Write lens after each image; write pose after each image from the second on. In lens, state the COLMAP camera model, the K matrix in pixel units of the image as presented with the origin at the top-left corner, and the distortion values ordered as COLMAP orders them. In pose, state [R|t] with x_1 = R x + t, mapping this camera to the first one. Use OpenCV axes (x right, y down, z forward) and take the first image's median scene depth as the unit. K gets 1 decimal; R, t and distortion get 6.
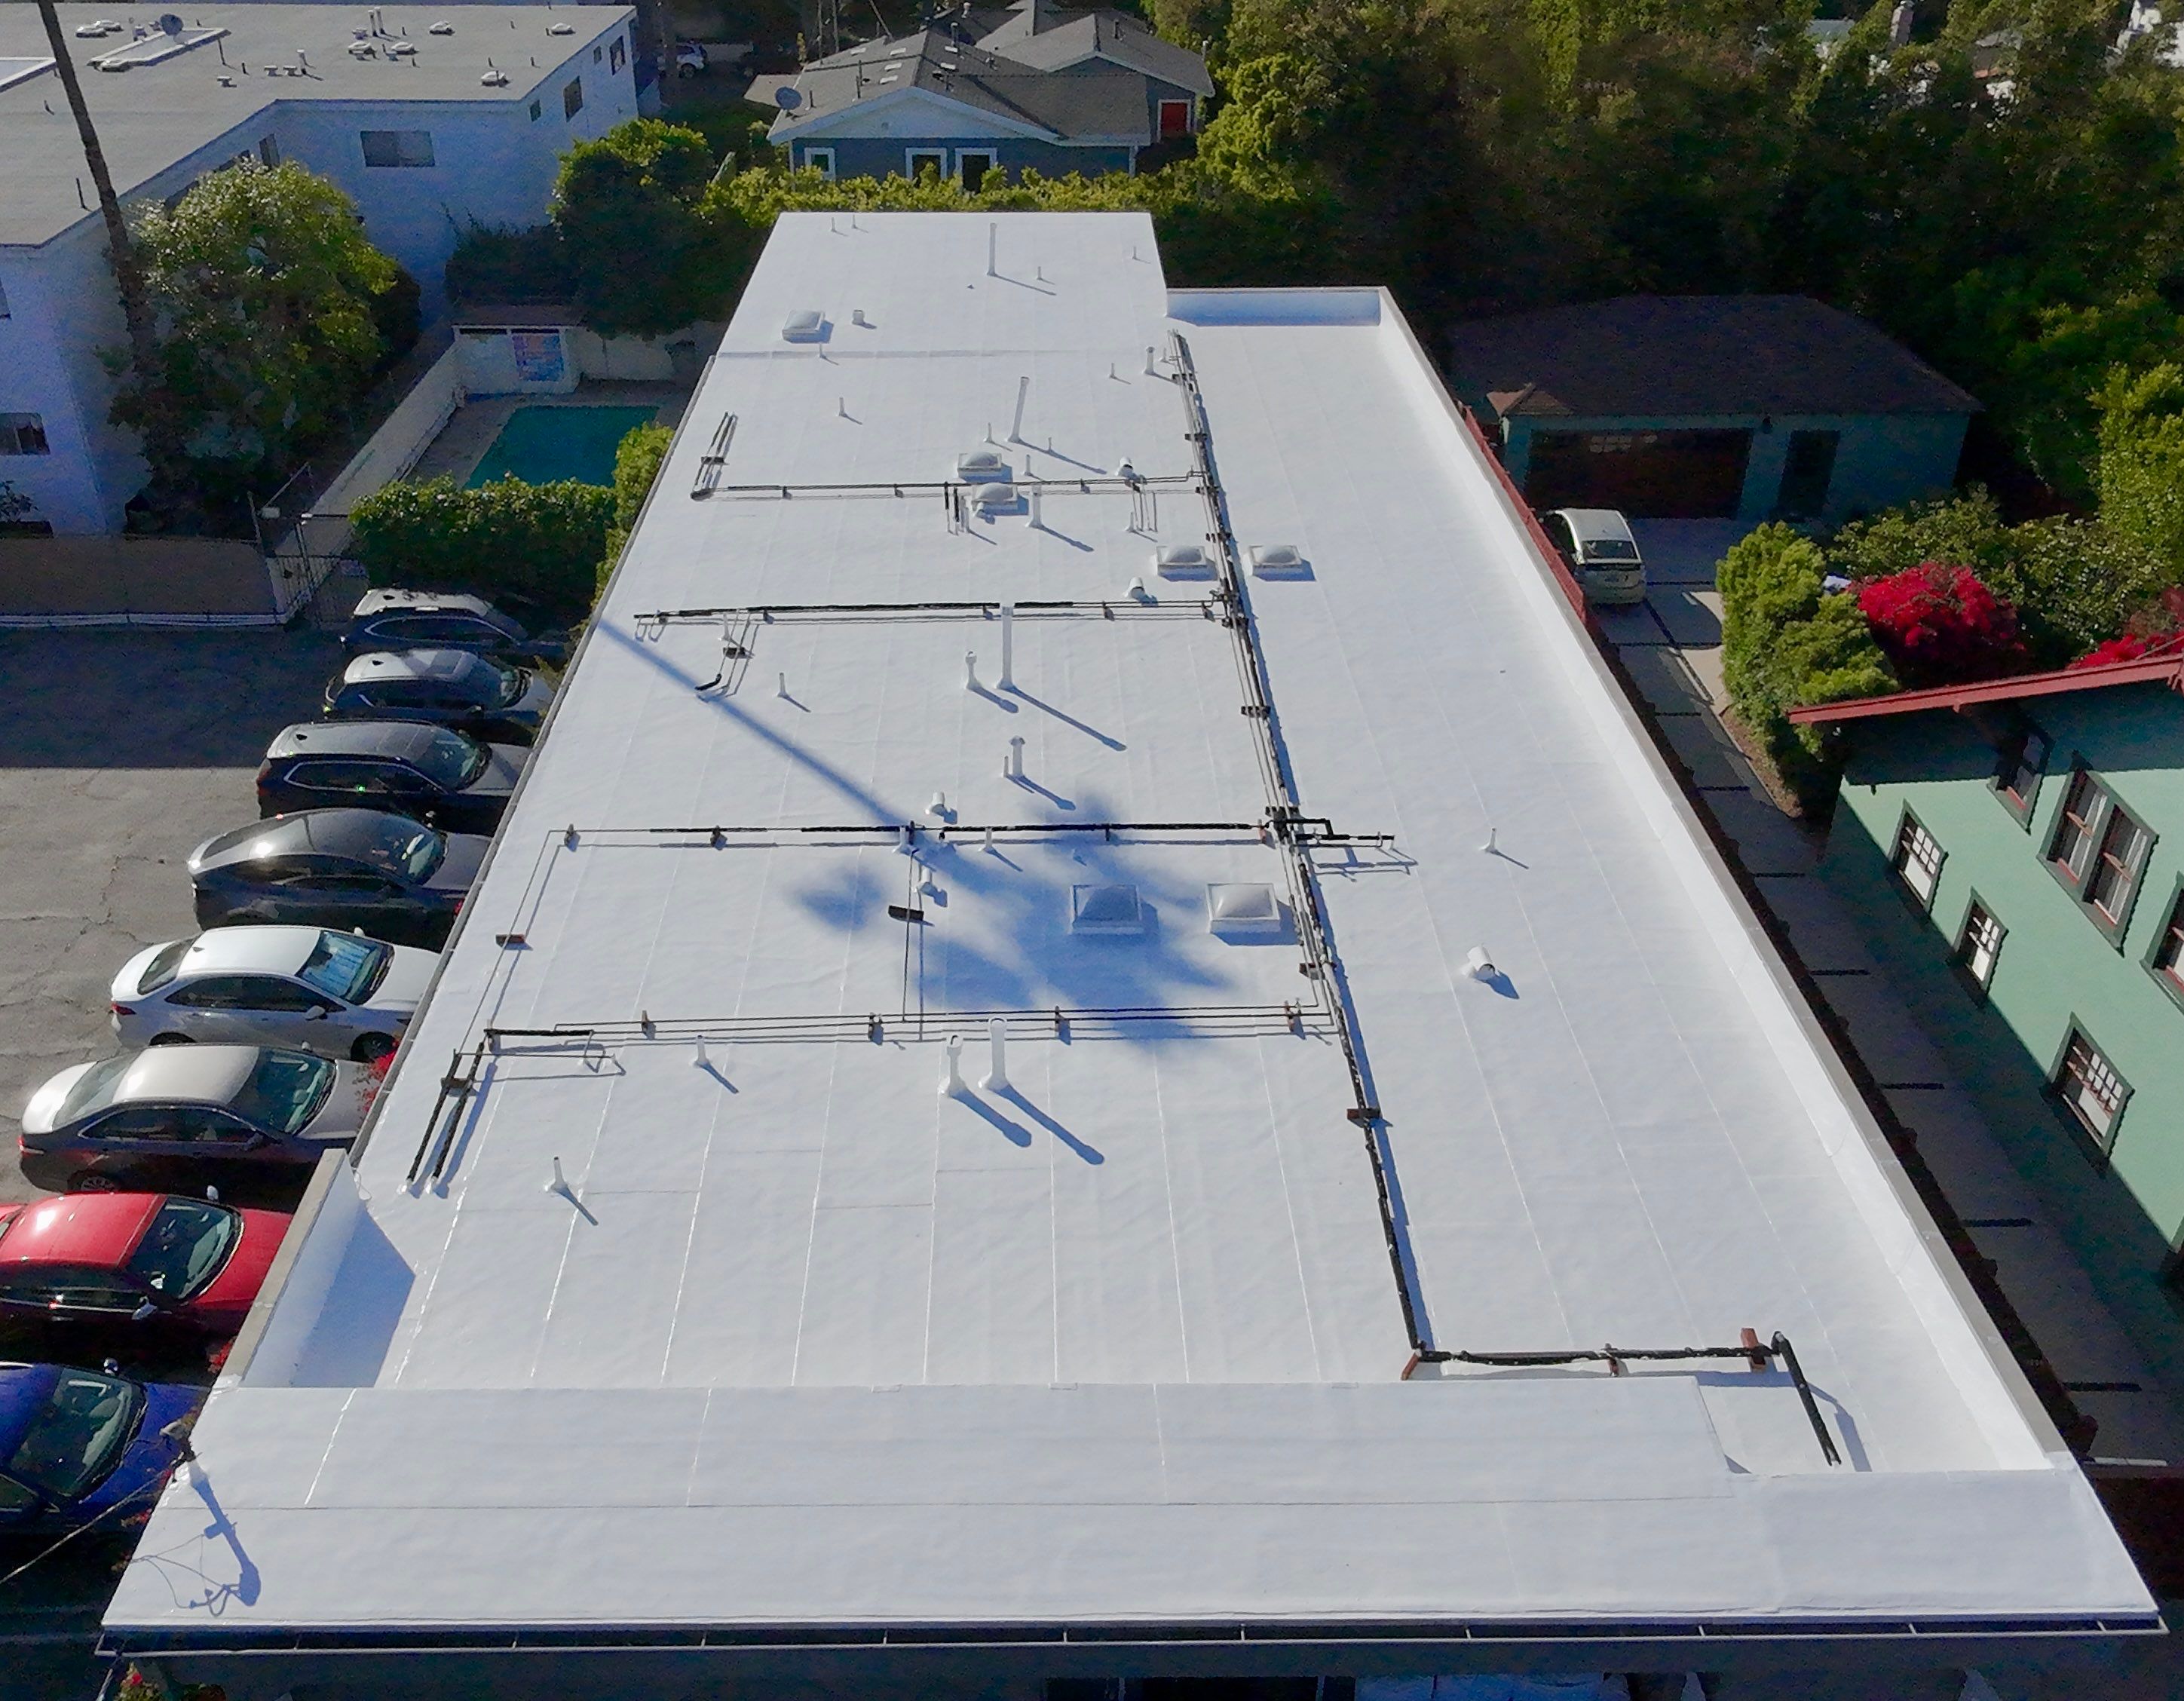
lens RADIAL K [[1950.9, 0, 1092.0], [0, 1950.9, 850.5], [0, 0, 1]] dist [-0.001371, 0.061045]
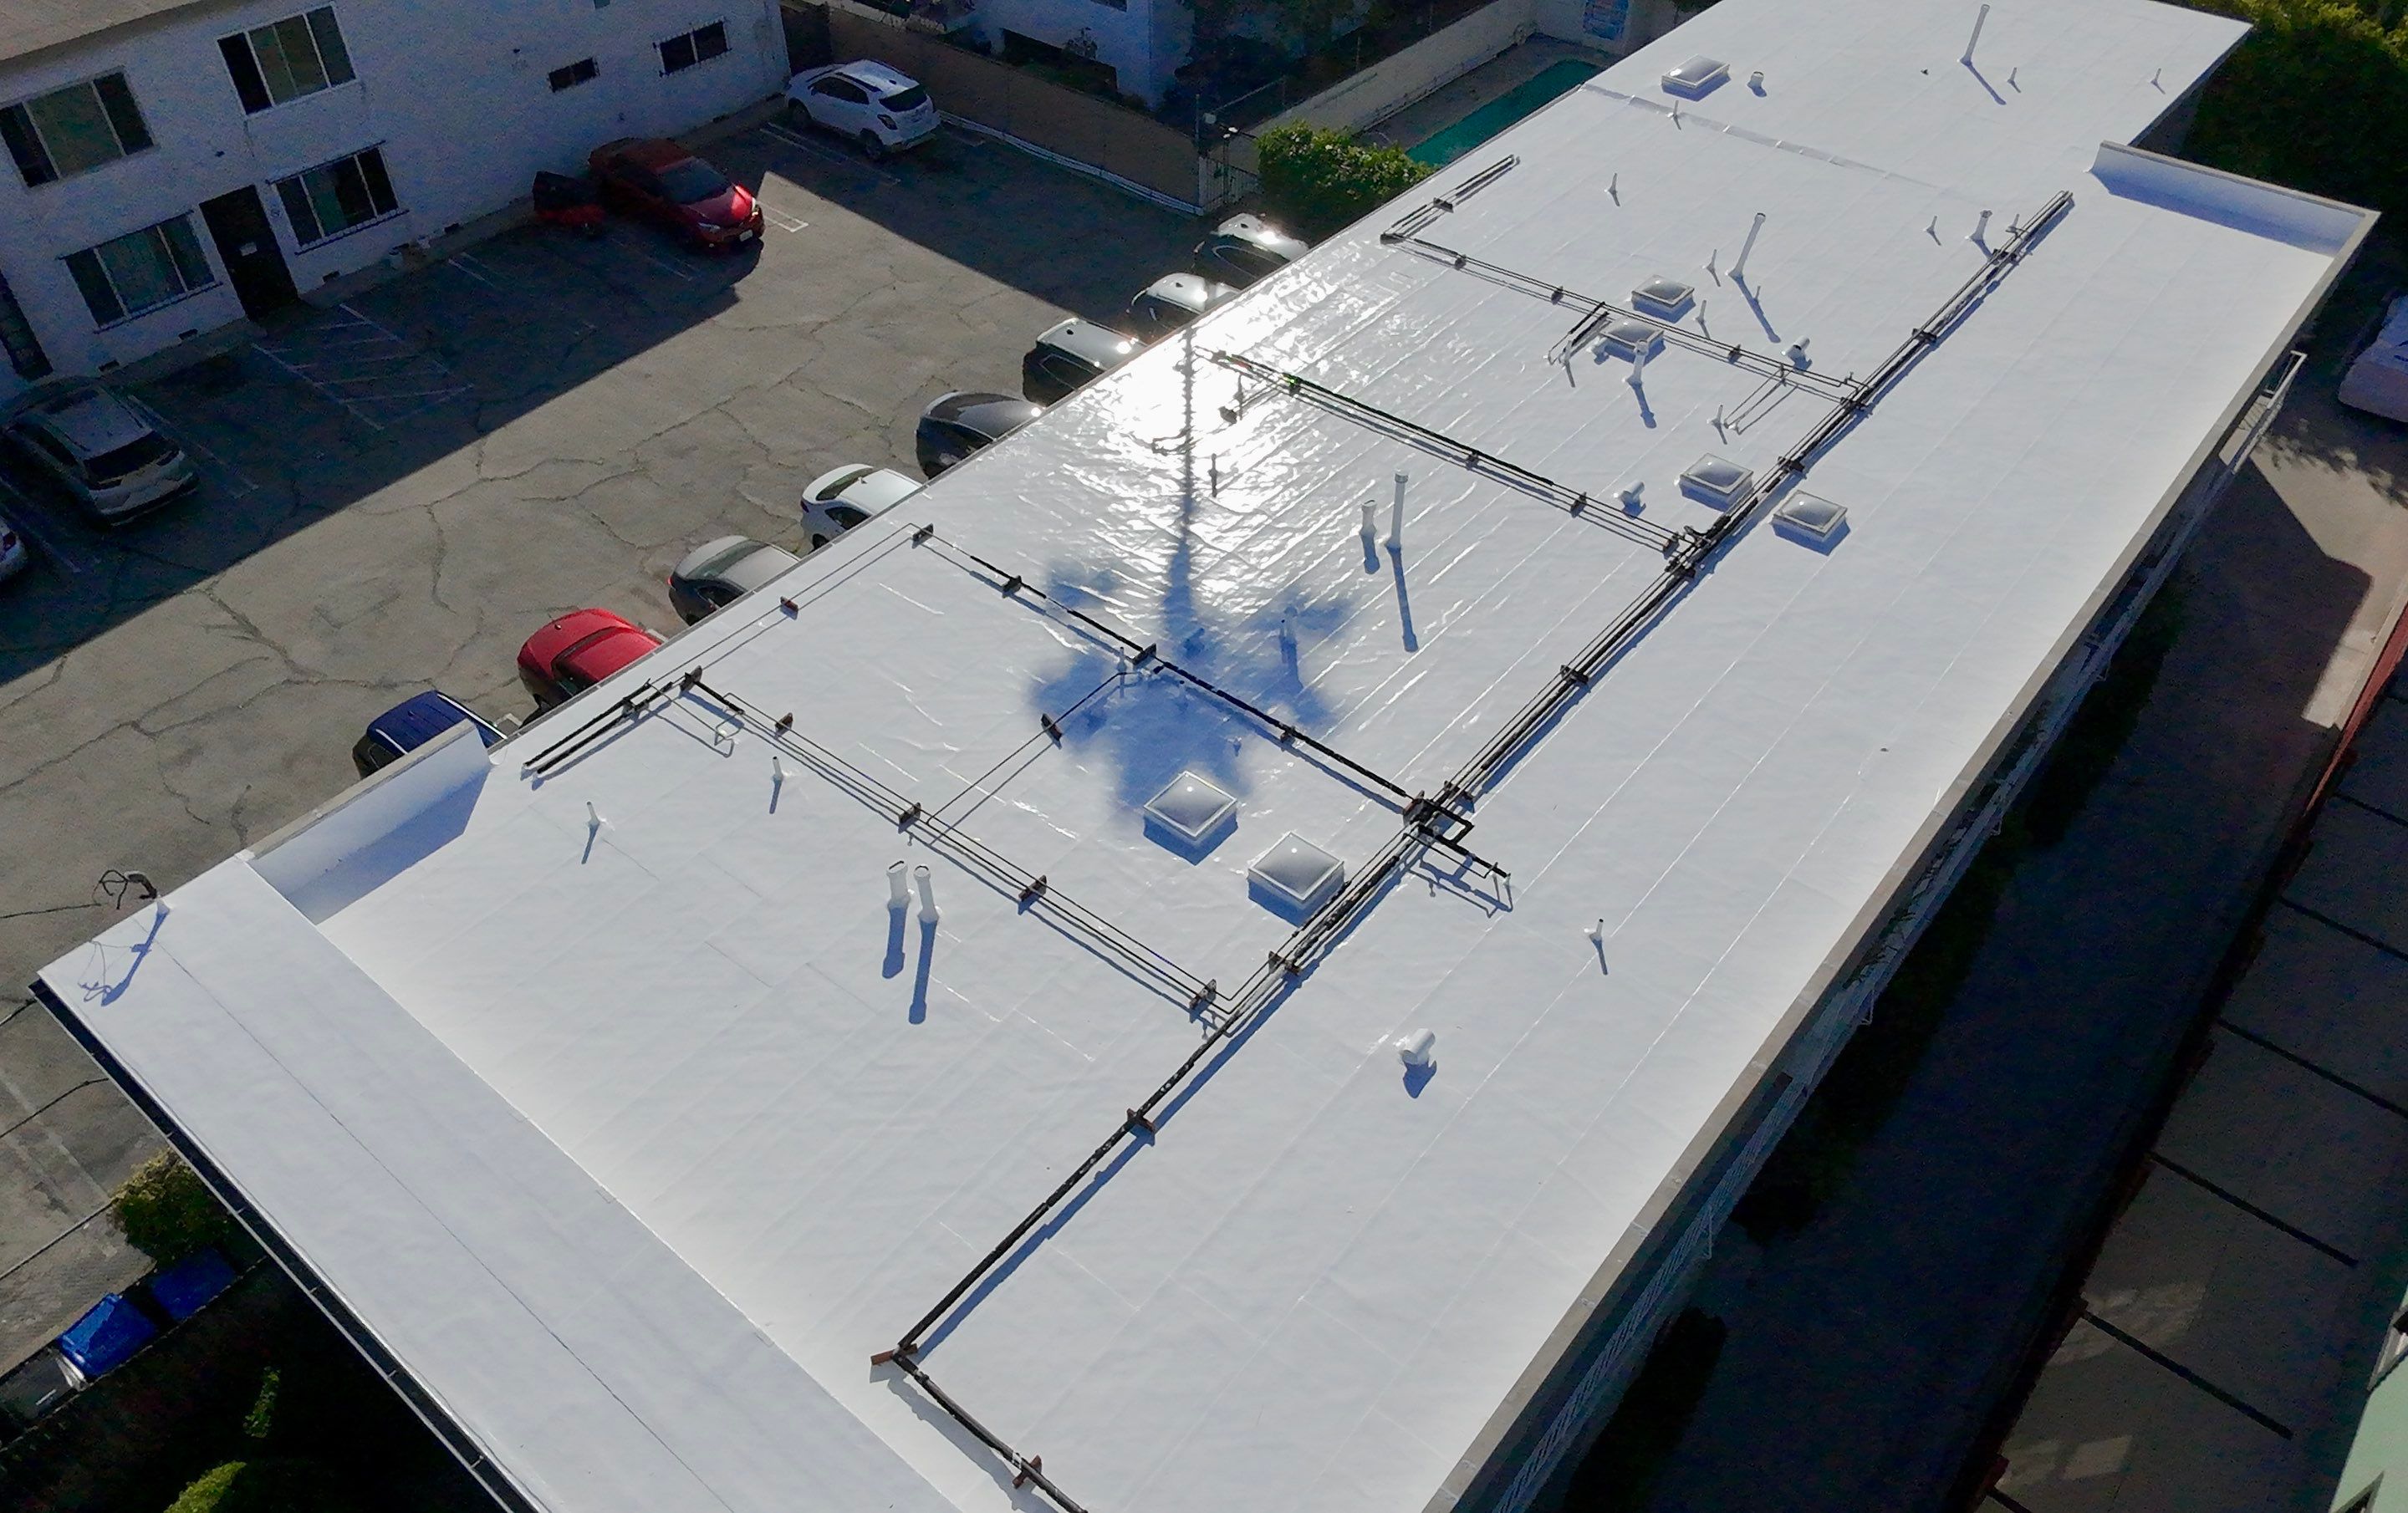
lens RADIAL K [[1773.5, 0, 1204.0], [0, 1773.5, 756.5], [0, 0, 1]] dist [-0.002198, -0.004655]
pose [[0.761856, 0.443165, -0.472420, 0.316761], [-0.340234, 0.894399, 0.290328, -0.192067], [0.551196, -0.060454, 0.832183, 0.161309]]
